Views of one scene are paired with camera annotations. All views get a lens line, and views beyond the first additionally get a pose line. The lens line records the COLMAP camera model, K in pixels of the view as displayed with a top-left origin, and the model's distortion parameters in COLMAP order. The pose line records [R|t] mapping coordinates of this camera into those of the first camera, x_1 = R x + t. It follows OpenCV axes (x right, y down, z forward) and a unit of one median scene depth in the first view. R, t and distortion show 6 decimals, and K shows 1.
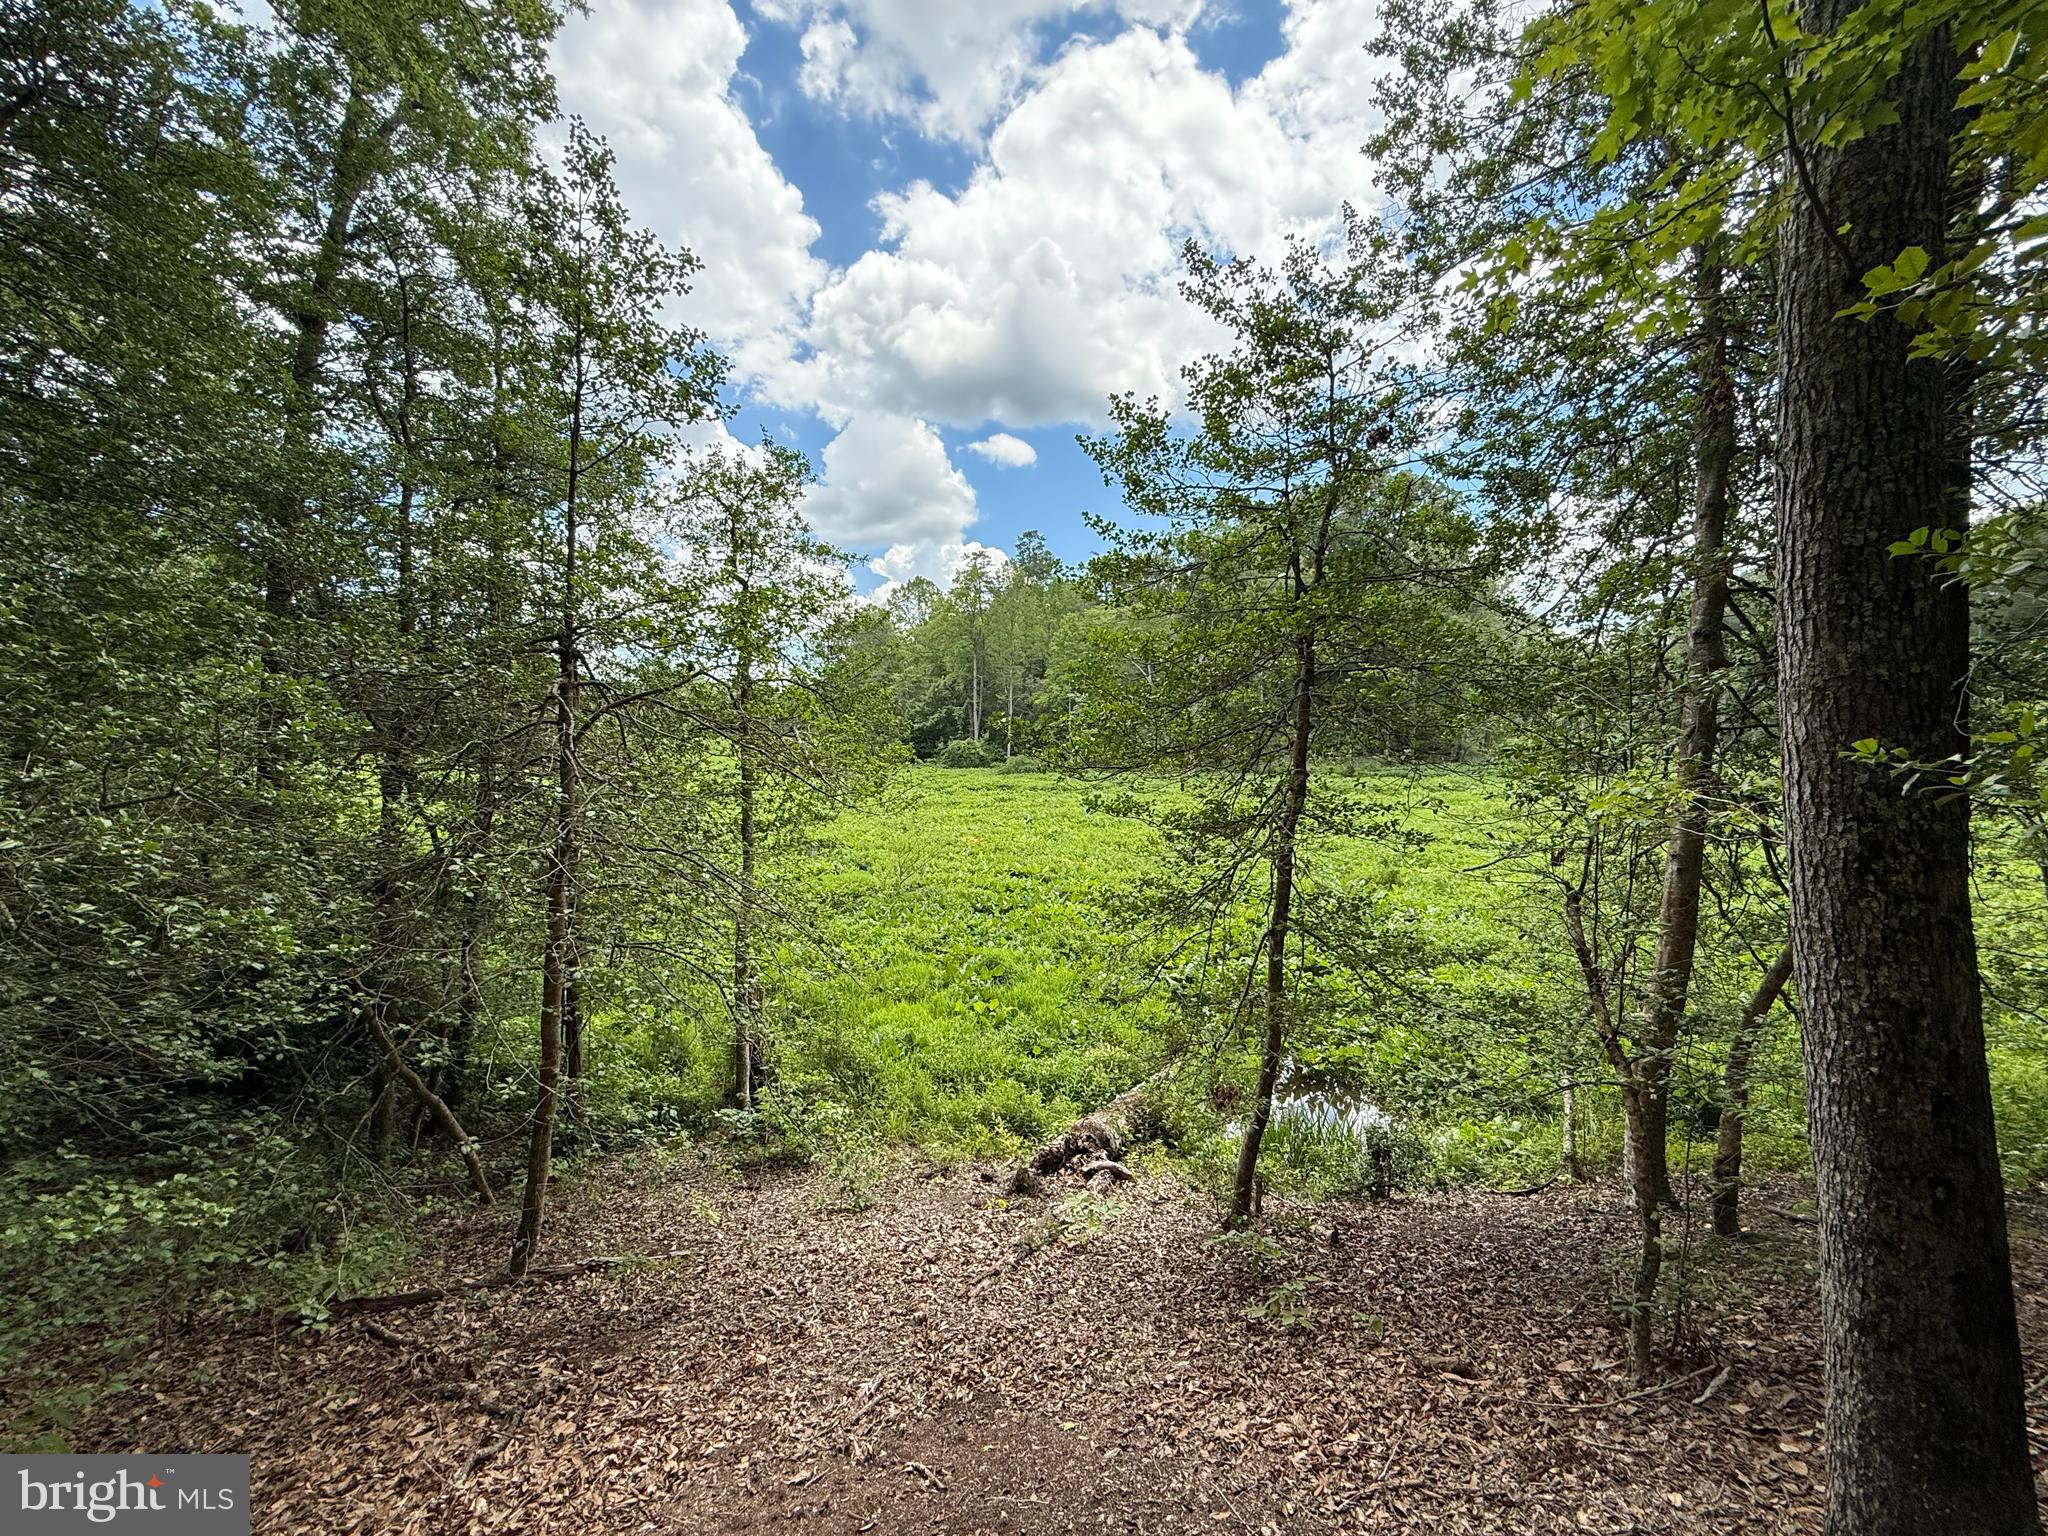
lens RADIAL K [[828.4, 0, 1015.9], [0, 828.4, 768.8], [0, 0, 1]] dist [-0.000330, 0.000199]
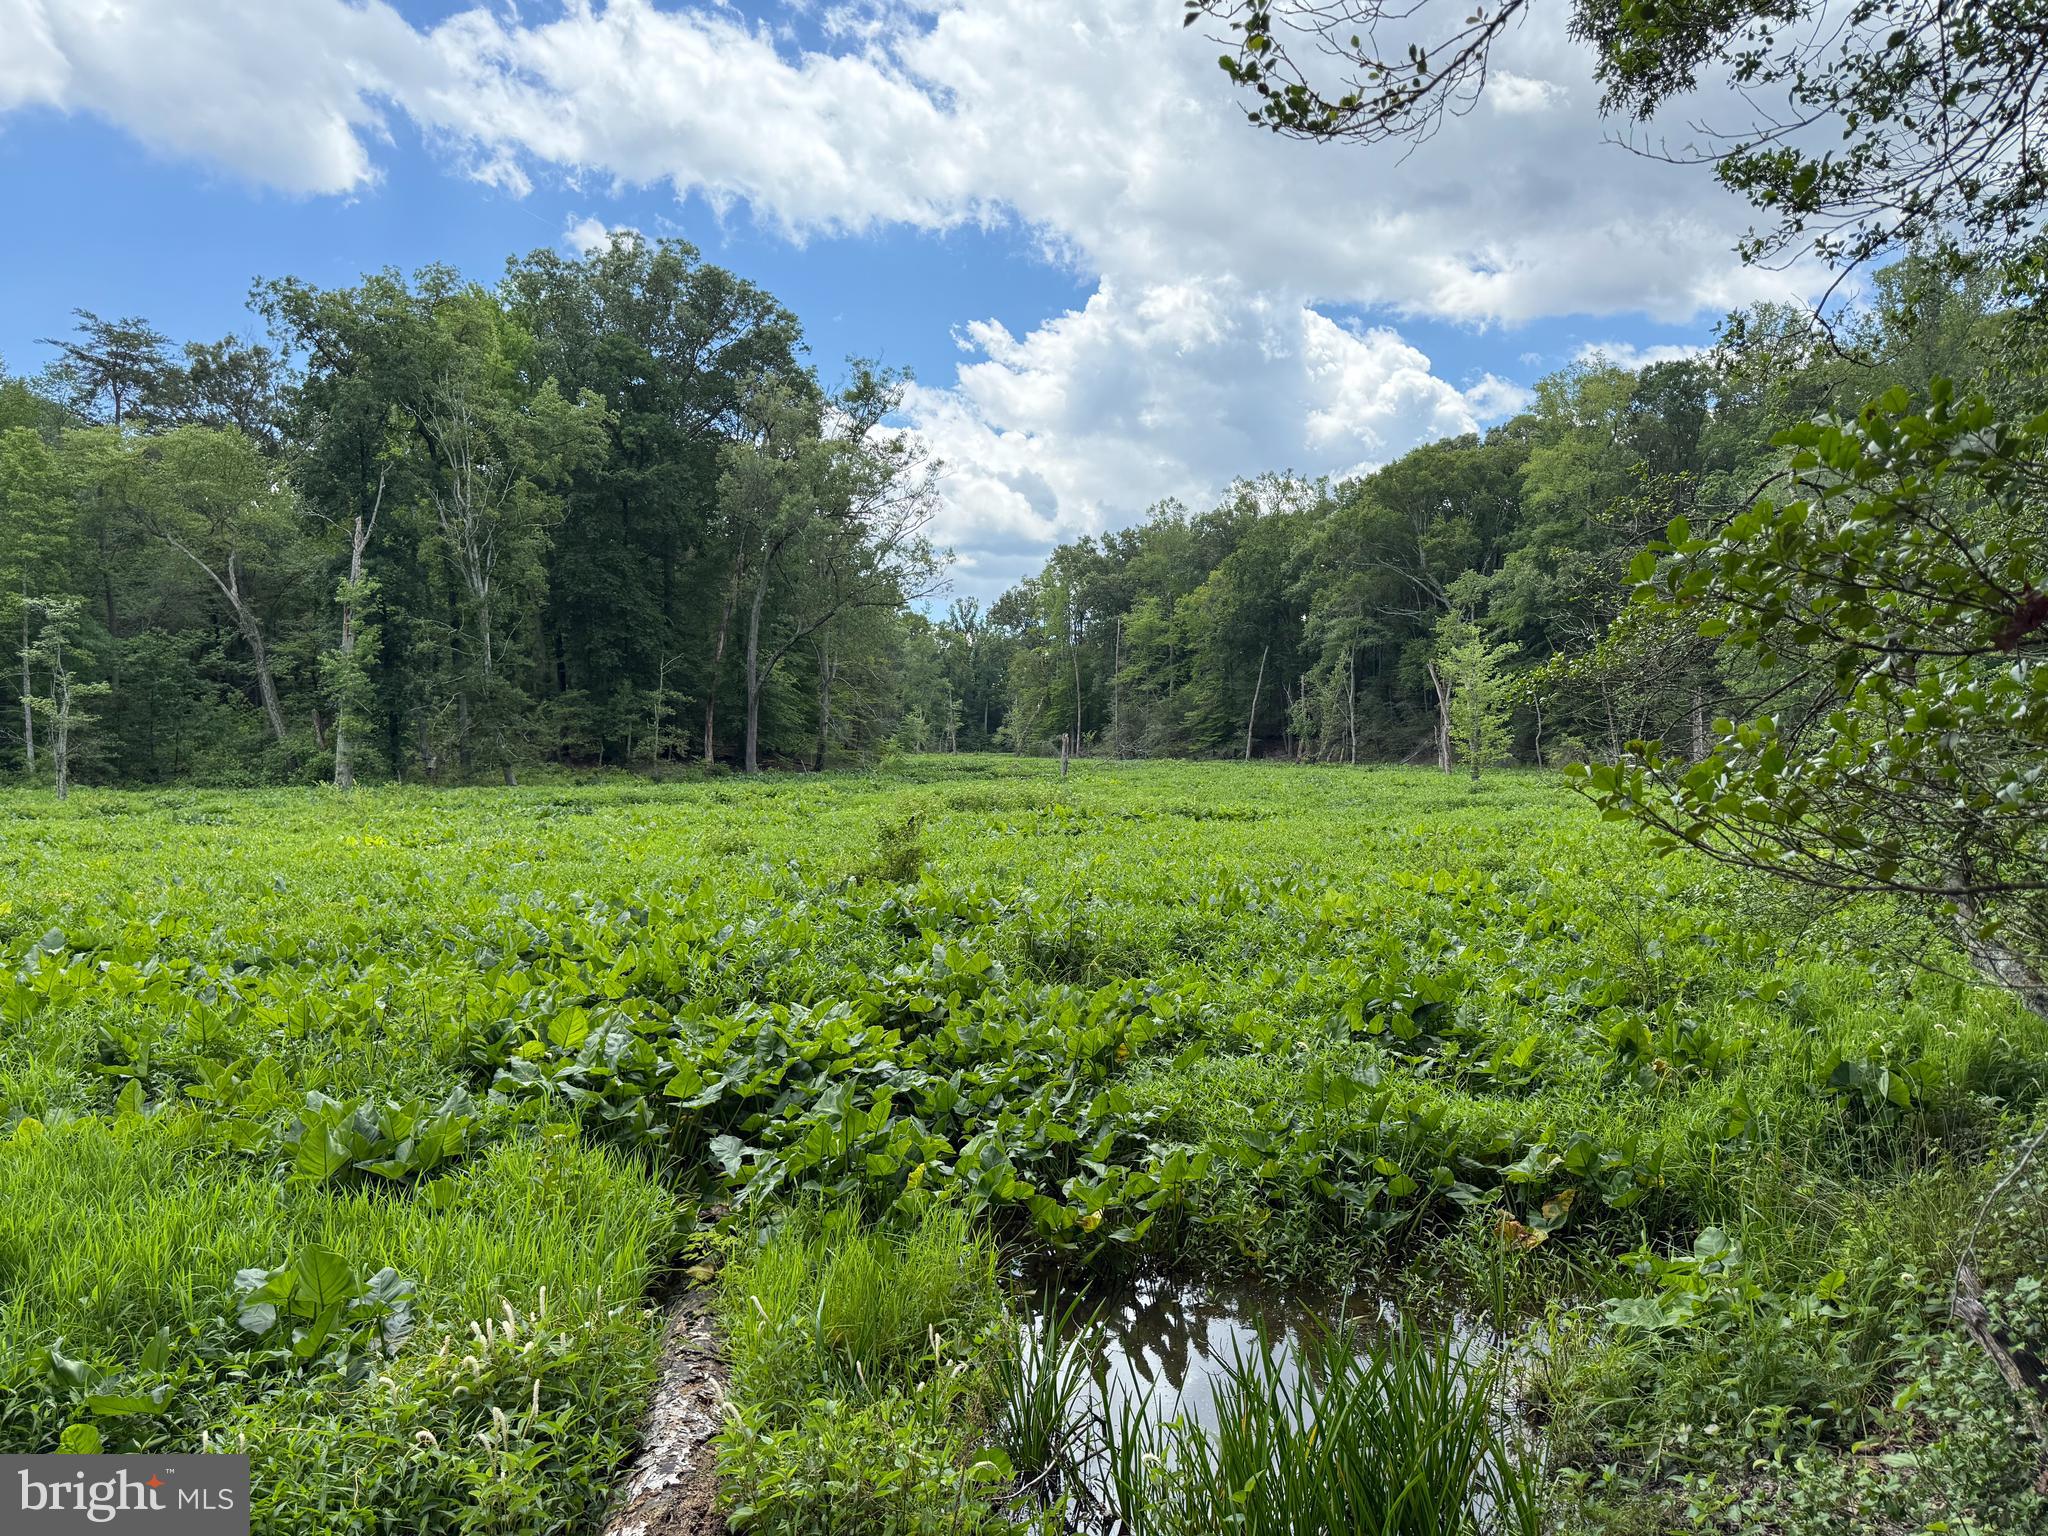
lens RADIAL K [[1448.3, 0, 1024.0], [0, 1448.3, 768.0], [0, 0, 1]] dist [0.146831, -0.240749]
pose [[0.785634, -0.009586, 0.618617, -0.011710], [0.036074, 0.998889, -0.030335, 0.157756], [-0.617639, 0.046148, 0.785107, 0.460681]]
